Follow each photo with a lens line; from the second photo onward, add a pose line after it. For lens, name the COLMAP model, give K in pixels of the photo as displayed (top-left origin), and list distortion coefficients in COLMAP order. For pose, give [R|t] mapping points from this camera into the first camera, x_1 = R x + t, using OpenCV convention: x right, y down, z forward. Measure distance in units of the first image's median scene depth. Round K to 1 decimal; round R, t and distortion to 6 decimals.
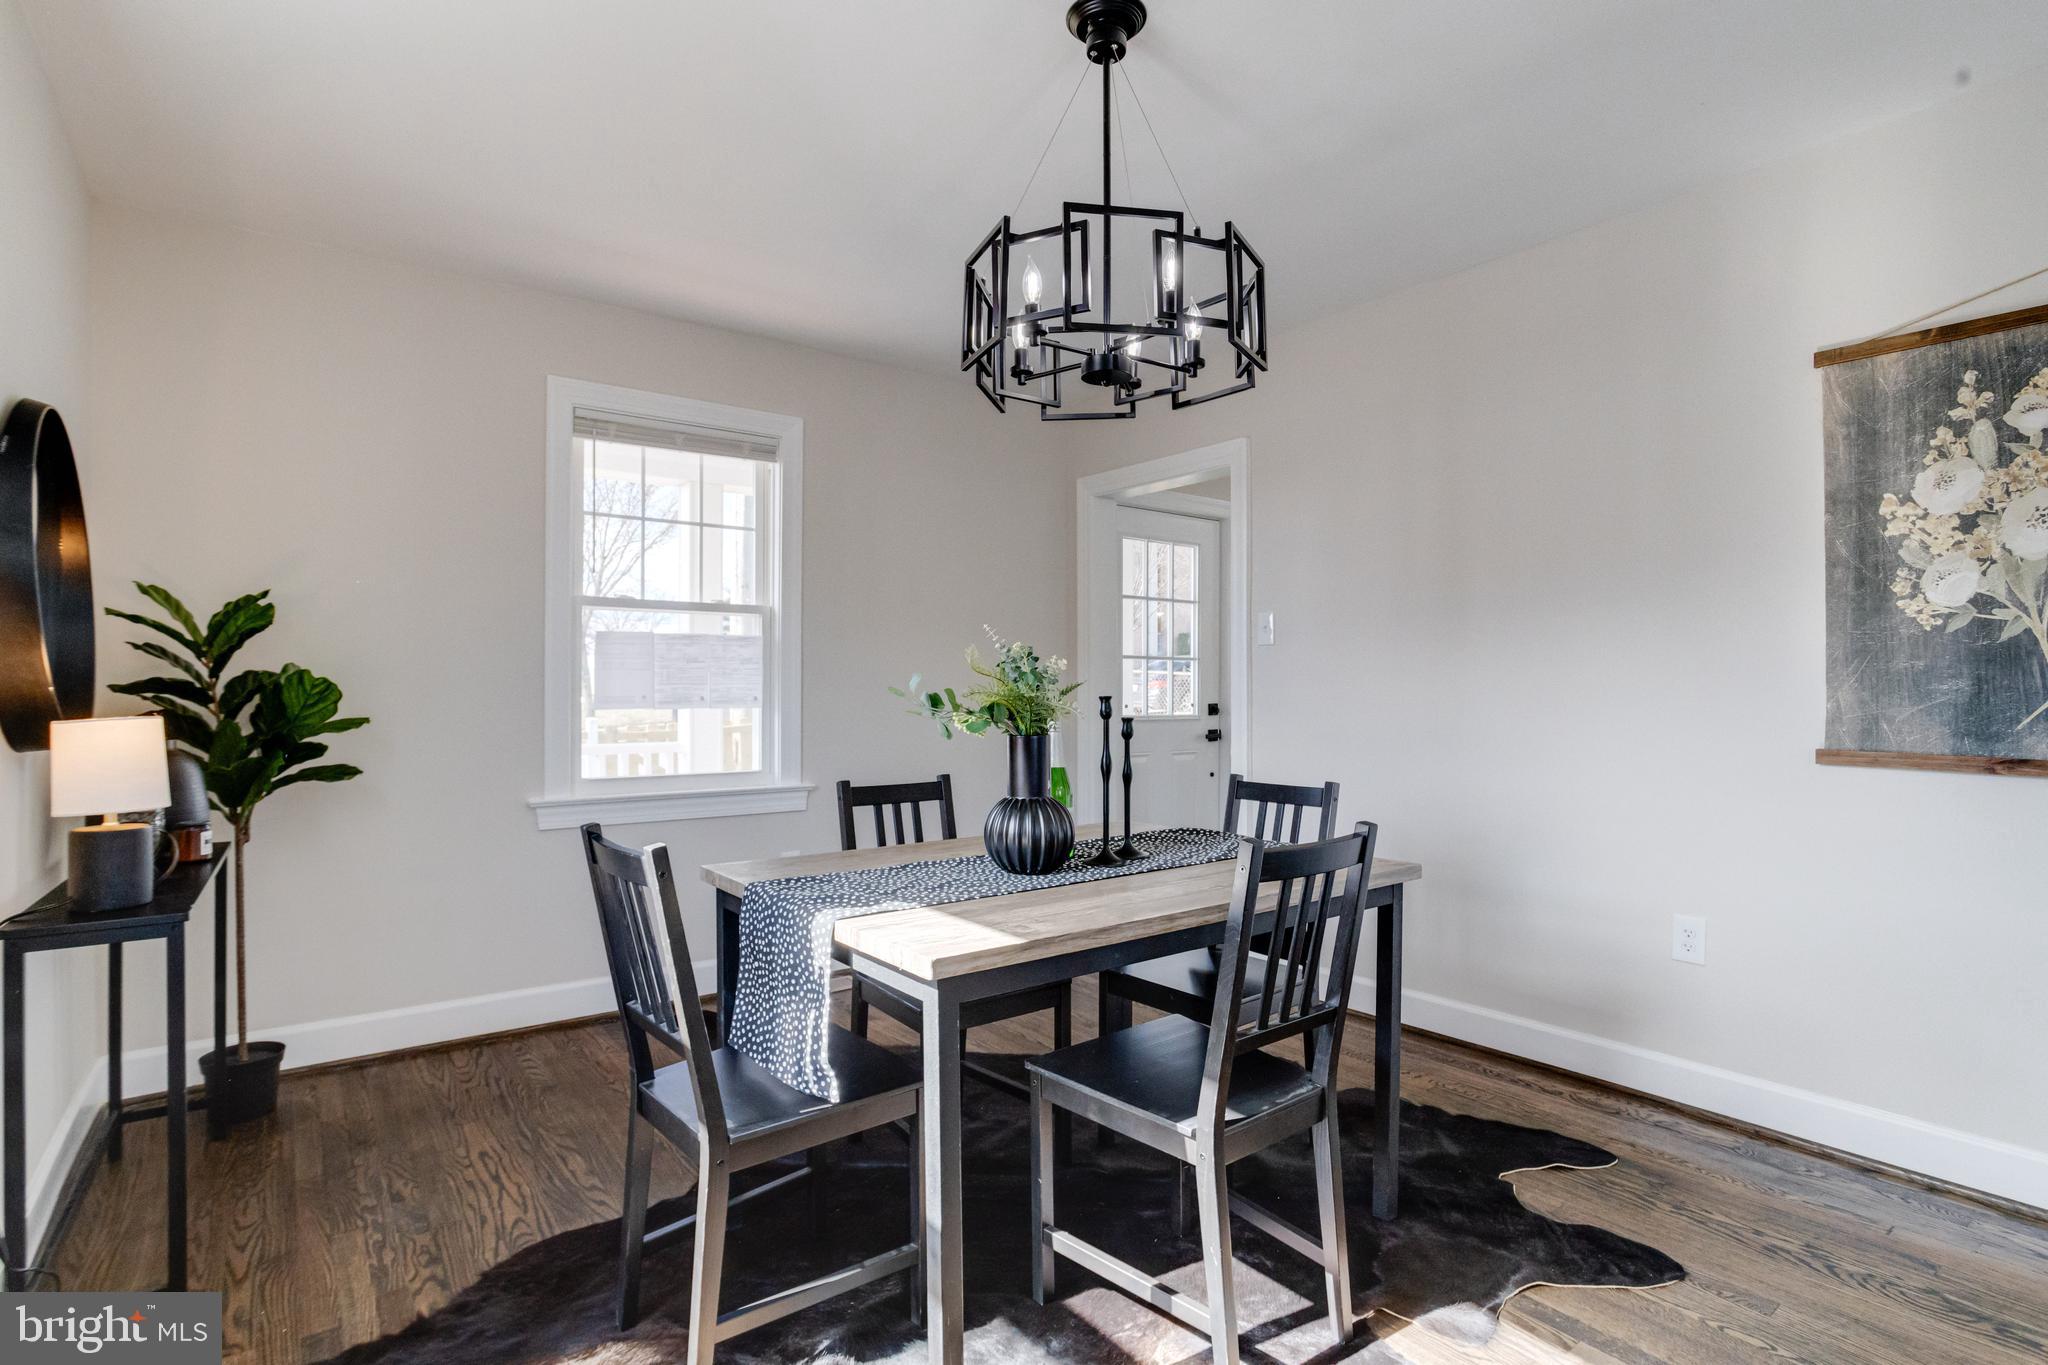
lens RADIAL K [[997.0, 0, 1005.4], [0, 997.0, 669.4], [0, 0, 1]] dist [-0.045220, 0.022340]
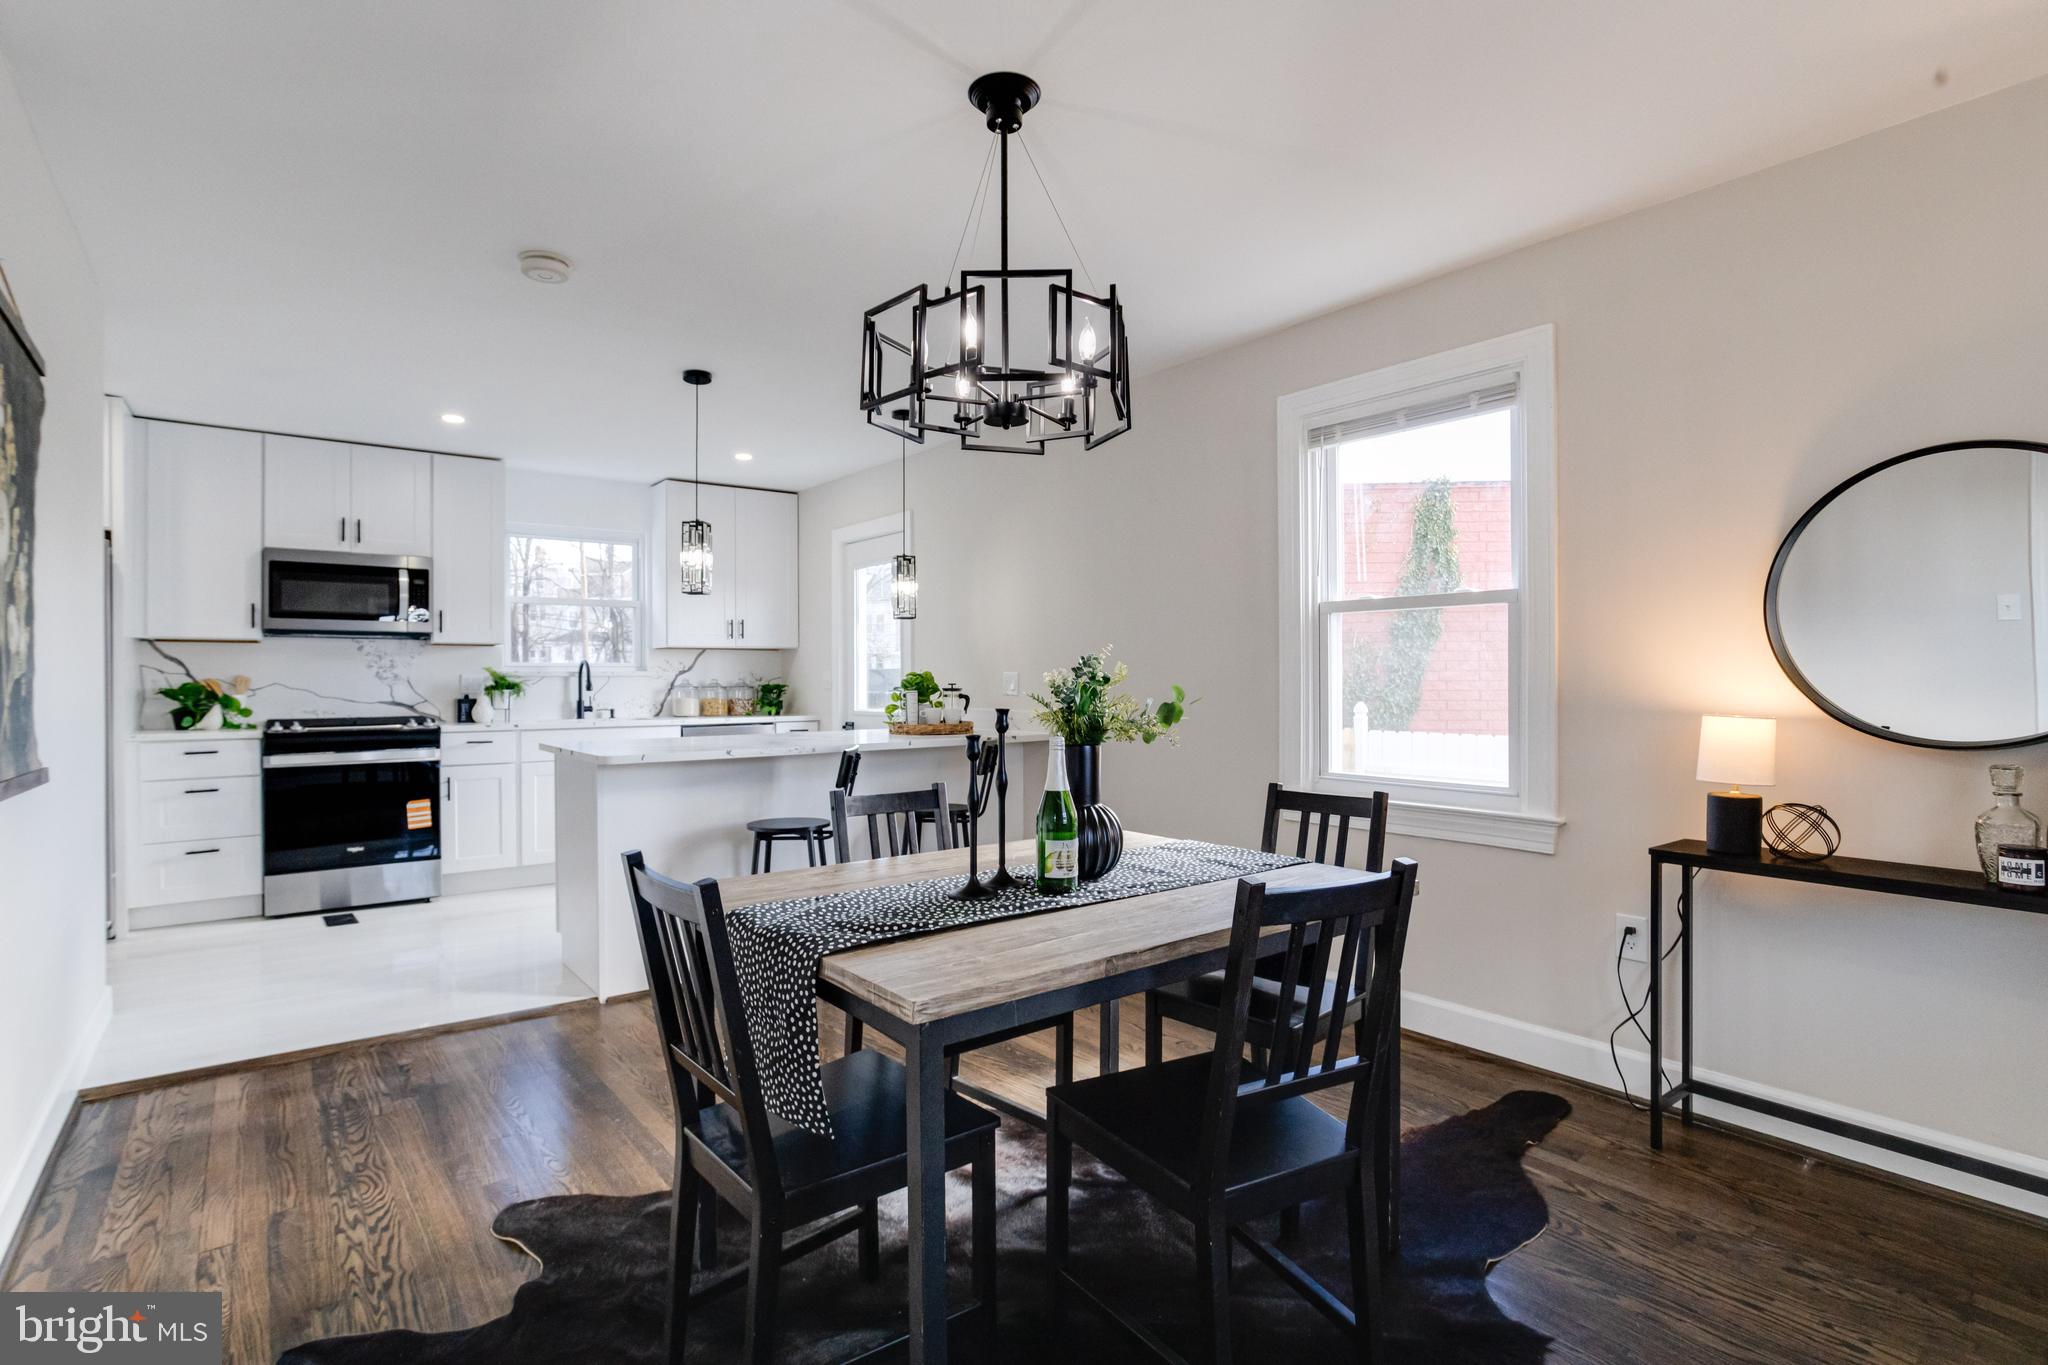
lens RADIAL K [[1003.9, 0, 1013.9], [0, 1003.9, 679.9], [0, 0, 1]] dist [-0.042027, 0.023585]
pose [[-0.999808, 0.003347, -0.019298, 0.104824], [0.003704, 0.999821, -0.018534, 0.017111], [0.019232, -0.018602, -0.999642, 1.911906]]
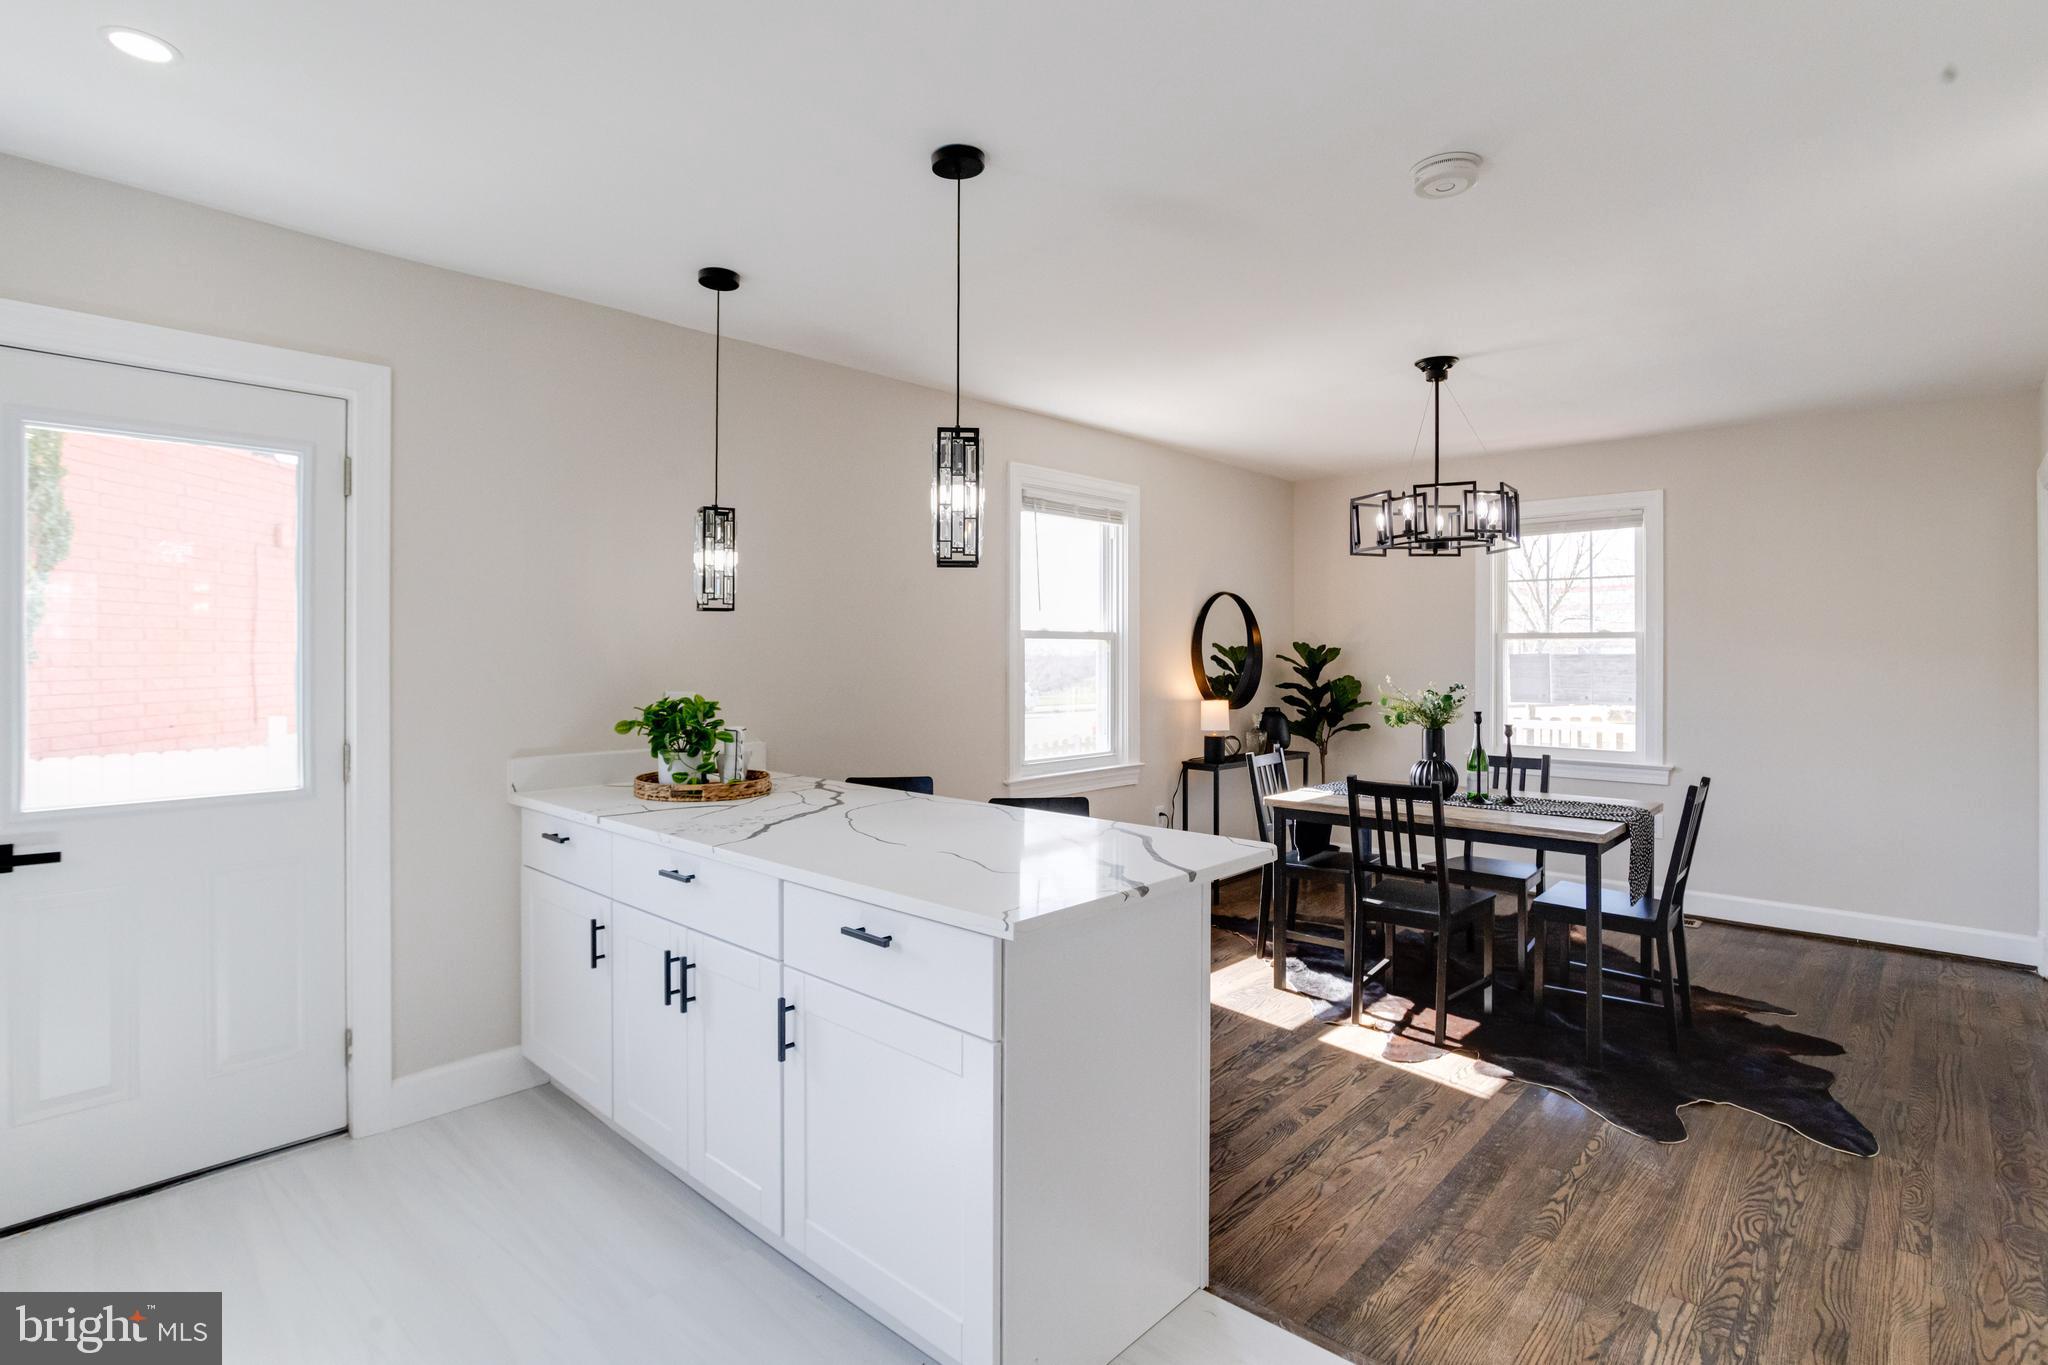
lens RADIAL K [[1009.5, 0, 1008.0], [0, 1009.5, 647.9], [0, 0, 1]] dist [-0.045779, 0.022564]
pose [[0.173448, -0.004905, -0.984831, 1.709564], [0.018863, 0.999821, -0.001658, -0.099959], [0.984662, -0.018289, 0.173509, -0.159460]]
